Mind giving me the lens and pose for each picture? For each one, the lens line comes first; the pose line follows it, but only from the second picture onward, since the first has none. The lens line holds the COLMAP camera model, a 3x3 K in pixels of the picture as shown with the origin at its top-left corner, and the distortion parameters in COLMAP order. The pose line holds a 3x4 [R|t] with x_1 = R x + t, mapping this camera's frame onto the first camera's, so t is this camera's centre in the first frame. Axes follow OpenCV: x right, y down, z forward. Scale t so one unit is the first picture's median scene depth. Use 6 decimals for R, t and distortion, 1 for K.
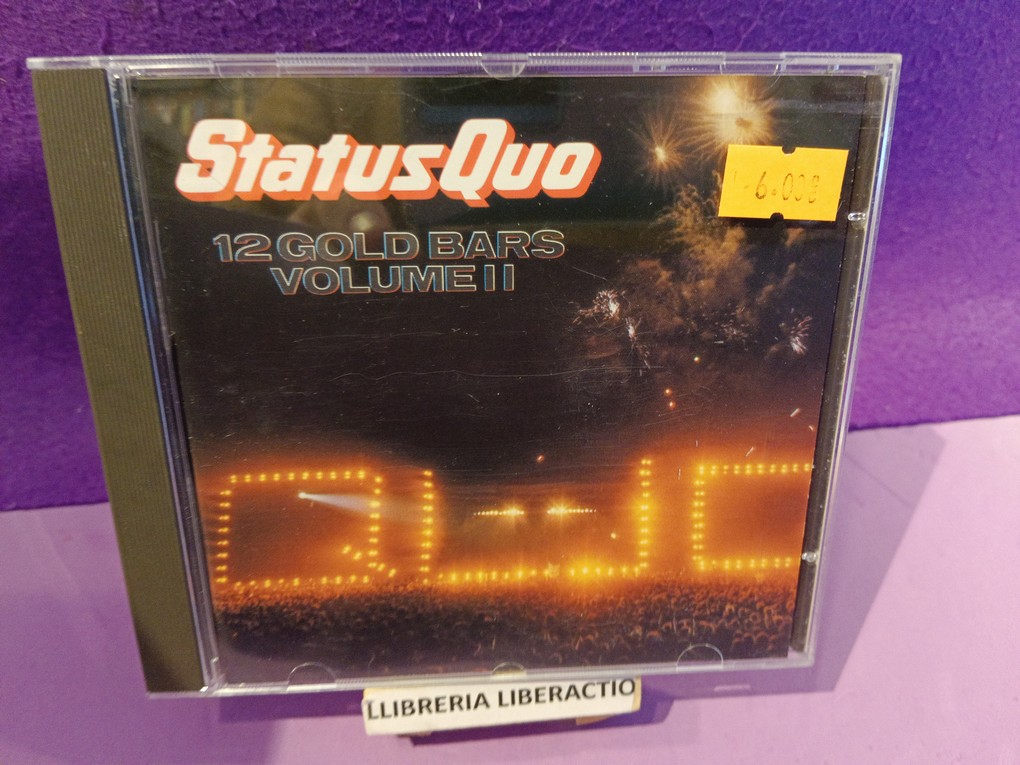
lens RADIAL K [[896.9, 0, 523.7], [0, 896.9, 396.7], [0, 0, 1]] dist [0.056583, -0.196664]
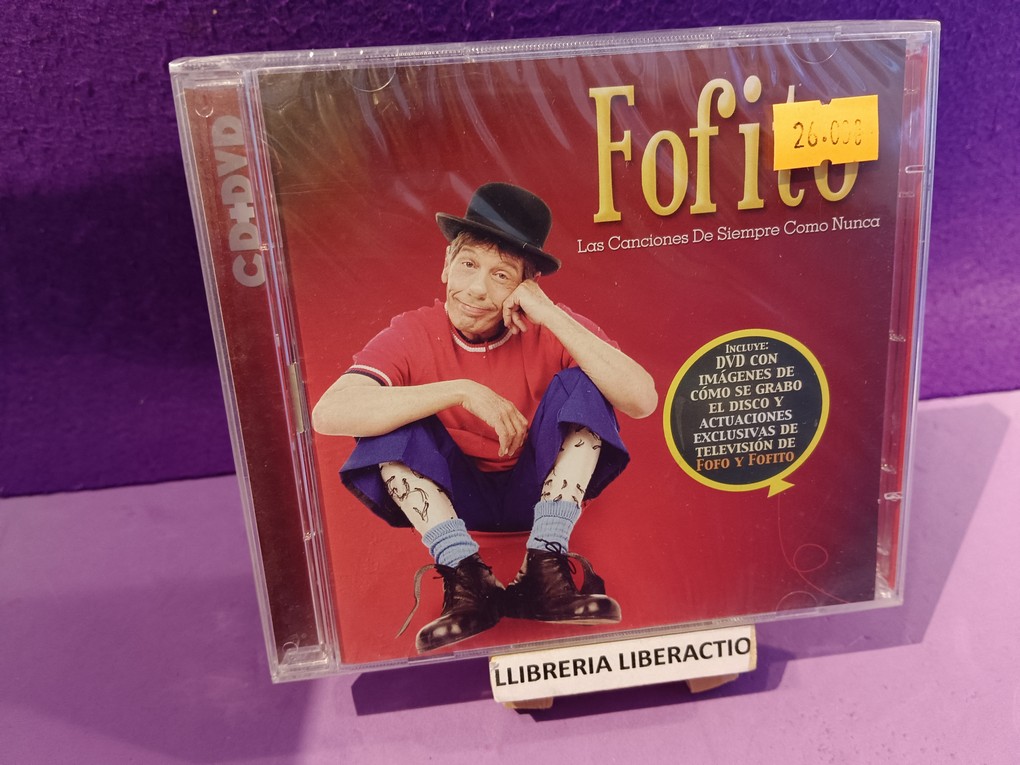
lens RADIAL K [[896.9, 0, 505.8], [0, 896.9, 383.7], [0, 0, 1]] dist [0.056583, -0.196664]
pose [[0.997311, -0.029263, -0.067189, 0.022073], [0.023922, 0.996591, -0.078961, 0.085391], [0.069270, 0.077142, 0.994611, -0.060891]]
